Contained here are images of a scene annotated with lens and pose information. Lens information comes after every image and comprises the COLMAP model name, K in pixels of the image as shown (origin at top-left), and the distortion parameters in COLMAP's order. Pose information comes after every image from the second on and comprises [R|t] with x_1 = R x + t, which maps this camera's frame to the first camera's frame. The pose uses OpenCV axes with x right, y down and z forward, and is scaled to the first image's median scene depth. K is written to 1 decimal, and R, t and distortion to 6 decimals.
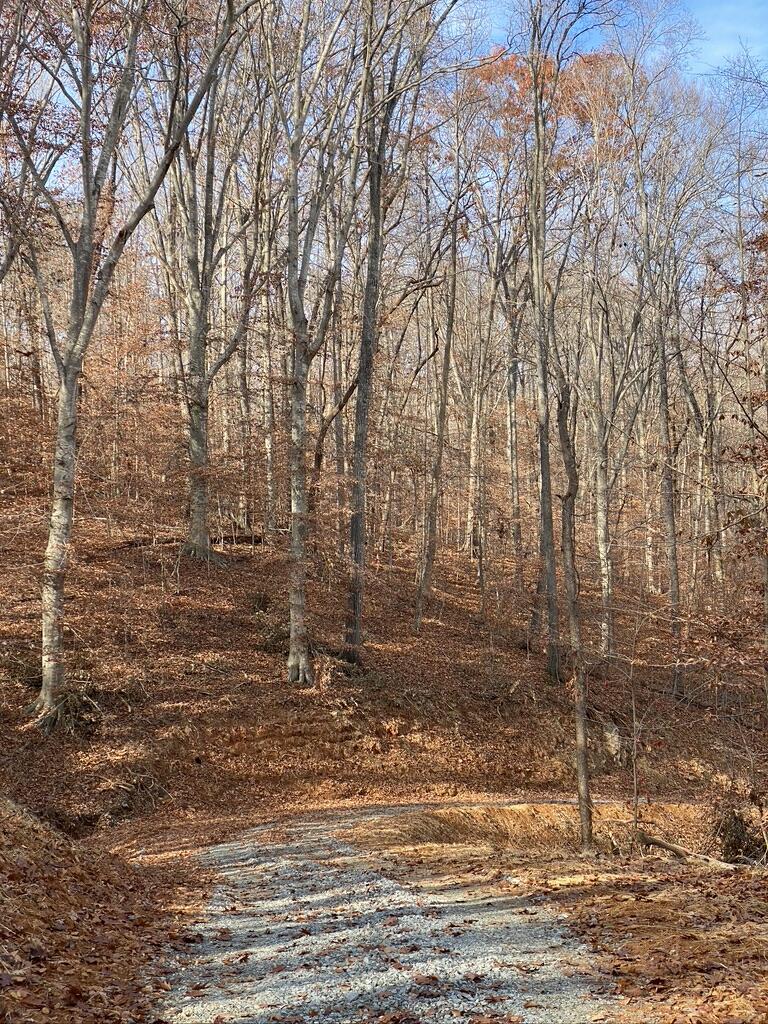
lens RADIAL K [[1569.4, 0, 382.3], [0, 1569.4, 511.6], [0, 0, 1]] dist [0.141862, 0.000000]
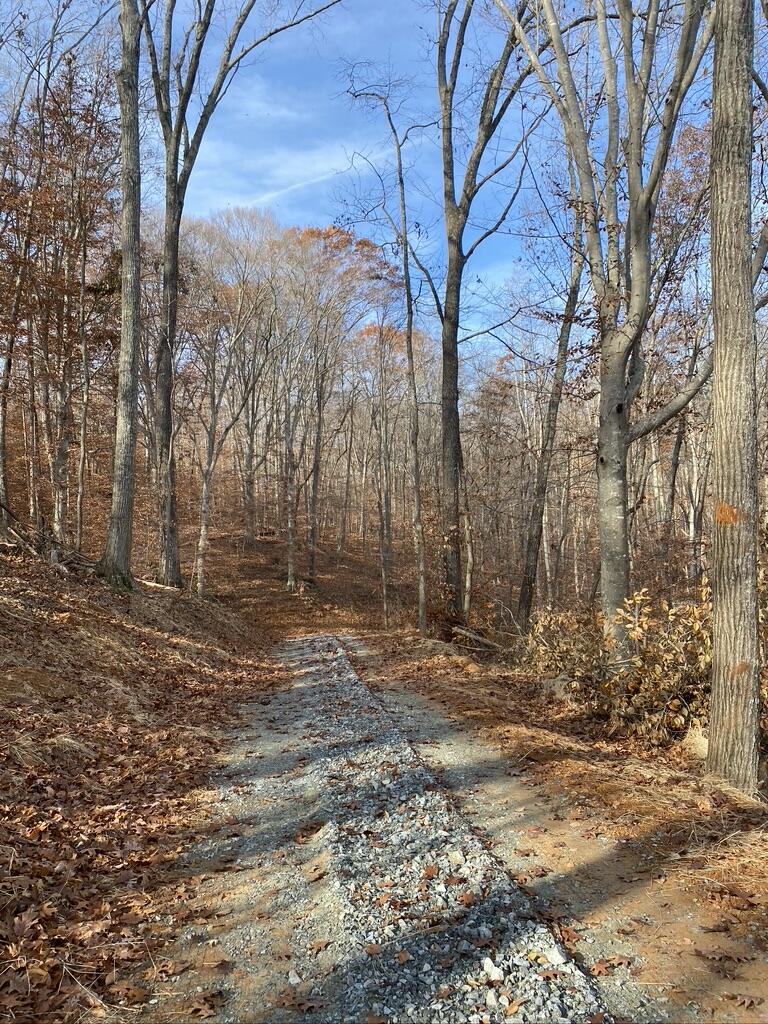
lens RADIAL K [[775.5, 0, 387.3], [0, 775.5, 511.9], [0, 0, 1]] dist [-0.007153, 0.039426]
pose [[0.996816, -0.007279, 0.079404, 0.004656], [0.006627, 0.999942, 0.008473, -0.034490], [-0.079461, -0.007920, 0.996807, -0.308697]]
